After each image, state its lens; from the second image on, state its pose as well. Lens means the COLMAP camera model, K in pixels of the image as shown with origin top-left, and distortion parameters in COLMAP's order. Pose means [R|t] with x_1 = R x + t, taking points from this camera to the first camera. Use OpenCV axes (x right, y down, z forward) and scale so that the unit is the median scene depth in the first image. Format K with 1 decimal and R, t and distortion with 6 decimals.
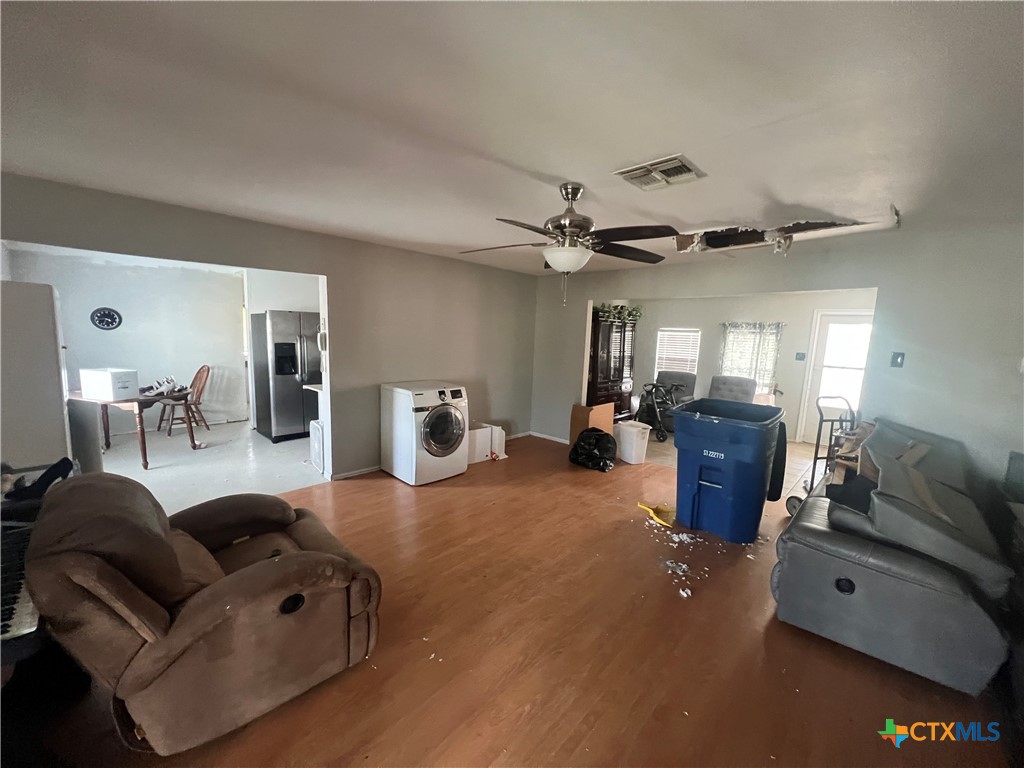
lens RADIAL K [[410.2, 0, 512.0], [0, 410.2, 384.0], [0, 0, 1]] dist [-0.009802, 0.000159]
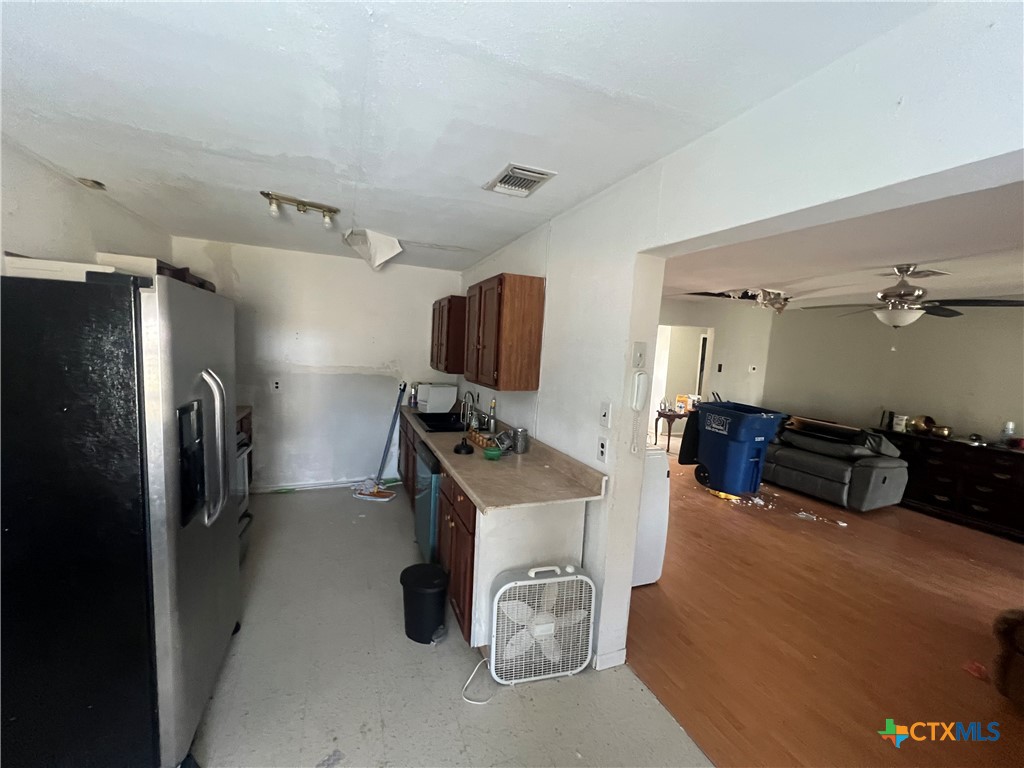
lens RADIAL K [[403.2, 0, 512.0], [0, 403.2, 384.0], [0, 0, 1]] dist [0.000195, 0.000108]
pose [[0.392363, -0.078374, 0.916465, -1.242518], [0.082858, 0.995324, 0.049644, -0.183374], [-0.916071, 0.056458, 0.397022, 1.260531]]
